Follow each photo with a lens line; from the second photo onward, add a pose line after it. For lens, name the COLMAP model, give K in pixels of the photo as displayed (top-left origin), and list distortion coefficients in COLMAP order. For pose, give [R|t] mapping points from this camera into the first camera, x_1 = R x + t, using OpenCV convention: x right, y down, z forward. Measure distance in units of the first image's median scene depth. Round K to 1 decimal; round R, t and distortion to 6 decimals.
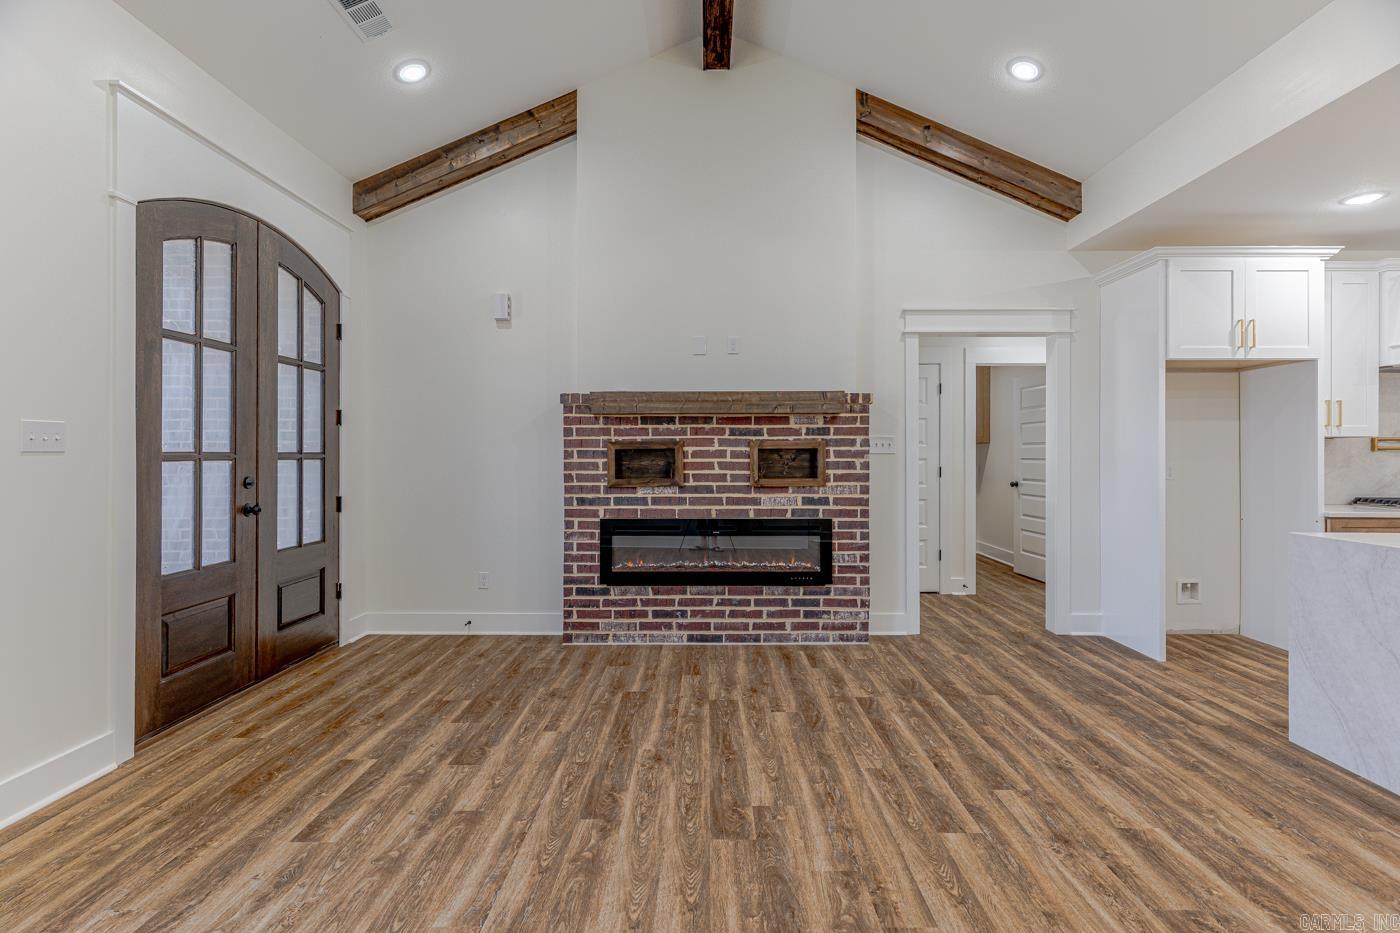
lens RADIAL K [[675.2, 0, 698.8], [0, 675.2, 450.1], [0, 0, 1]] dist [0.001134, 0.000746]
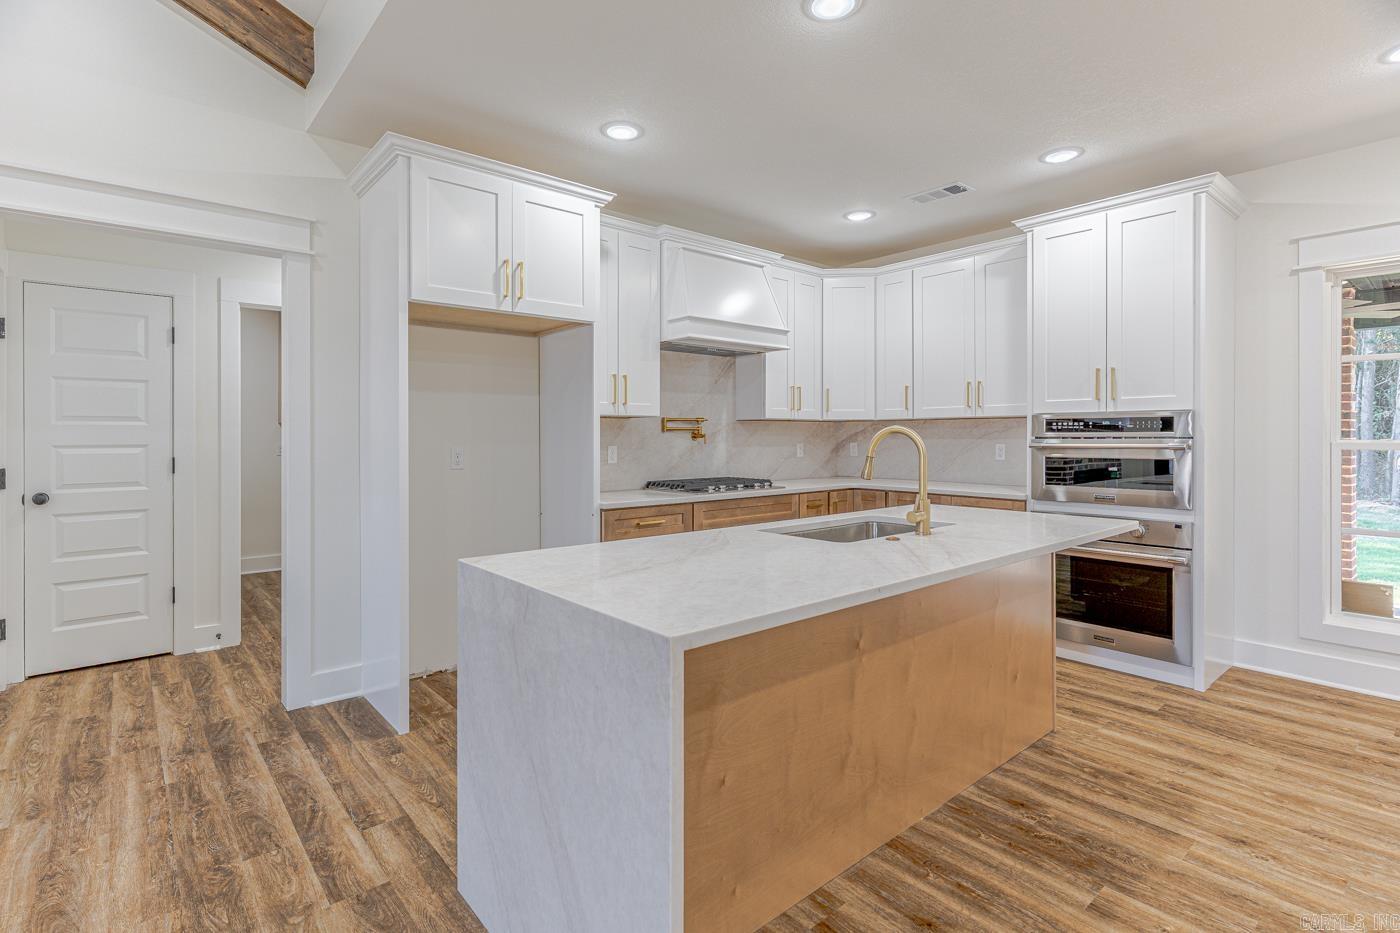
lens RADIAL K [[679.4, 0, 700.5], [0, 679.4, 437.2], [0, 0, 1]] dist [0.000007, 0.000313]
pose [[0.751595, -0.004944, 0.659607, 0.453703], [0.000721, 0.999977, 0.006674, 0.002697], [-0.659625, -0.004540, 0.751581, 0.272551]]
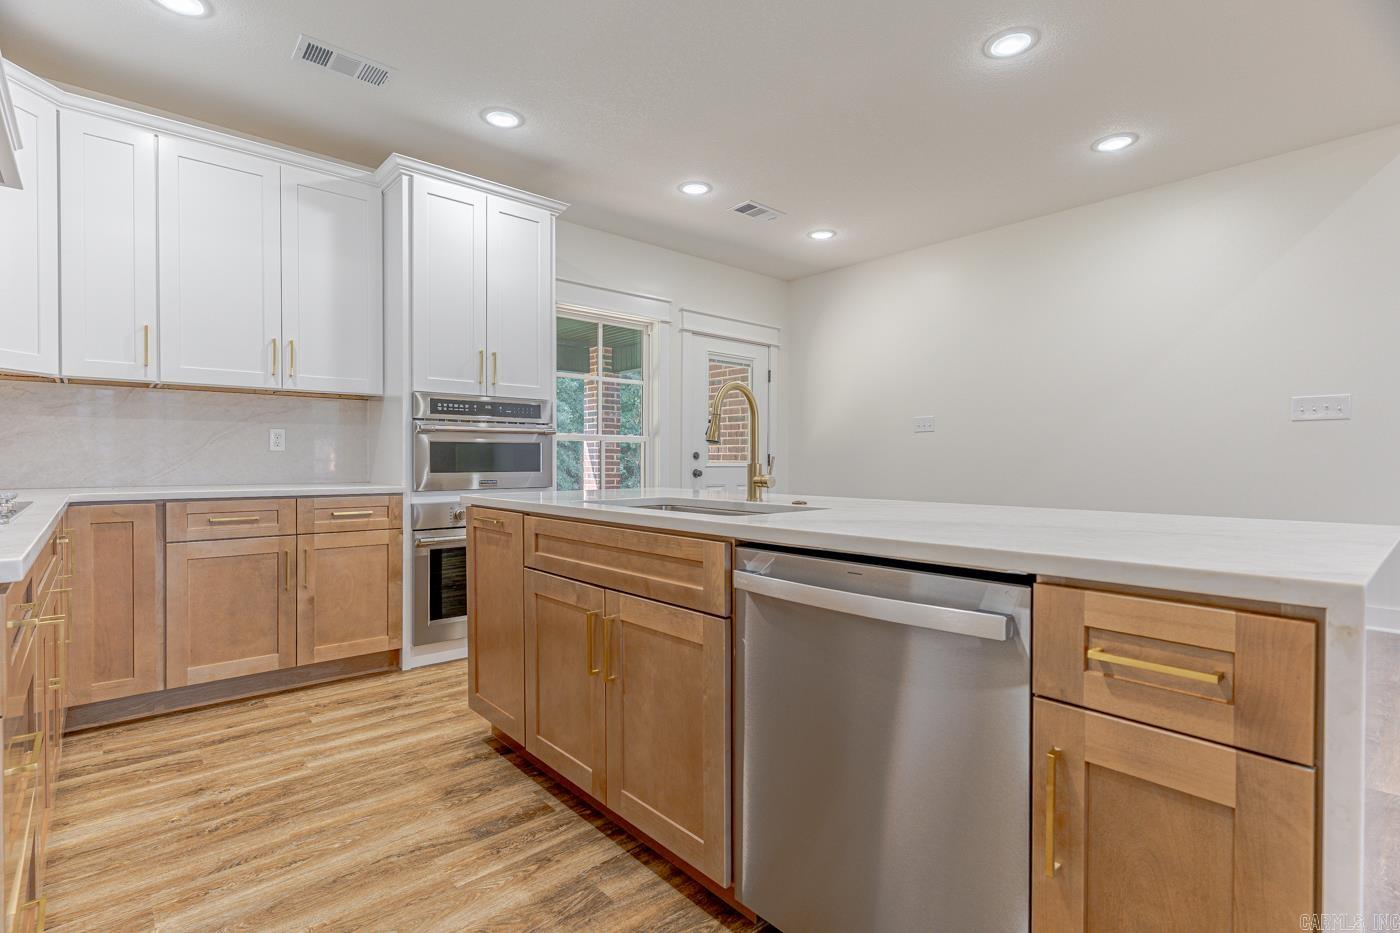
lens RADIAL K [[667.7, 0, 680.0], [0, 667.7, 464.6], [0, 0, 1]] dist [0.003580, 0.000319]
pose [[-0.659737, -0.009624, 0.751435, 0.618184], [-0.007213, 0.999953, 0.006474, 0.057227], [-0.751462, -0.001149, -0.659775, 0.968591]]
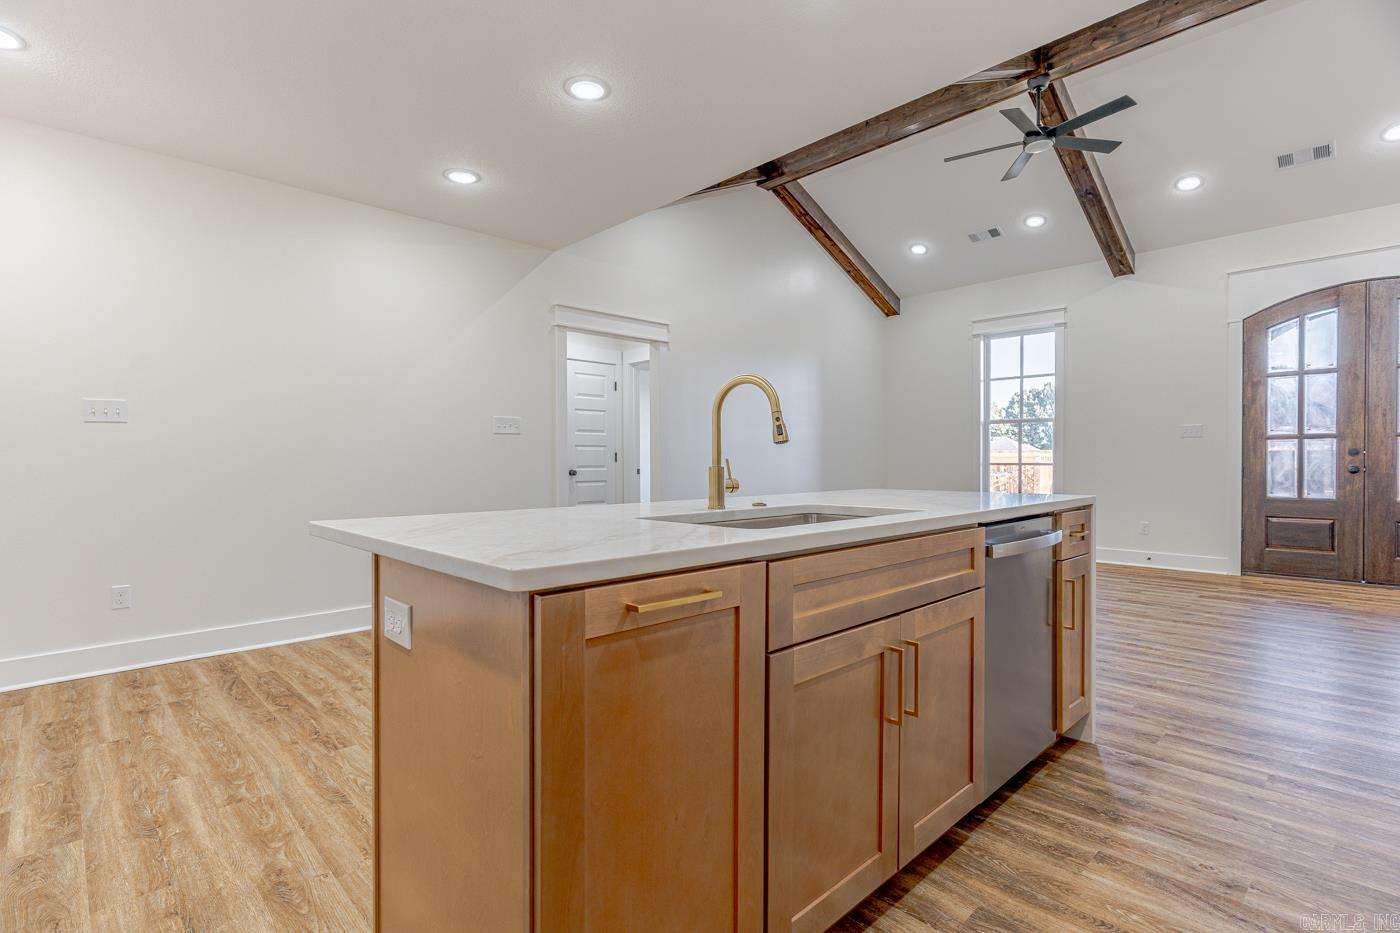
lens RADIAL K [[669.3, 0, 700.0], [0, 669.3, 466.5], [0, 0, 1]] dist [-0.000104, 0.000298]
pose [[-0.712977, 0.006308, -0.701159, 1.307652], [0.006244, 0.999977, 0.002647, 0.058529], [0.701160, -0.002491, -0.713000, 0.904162]]
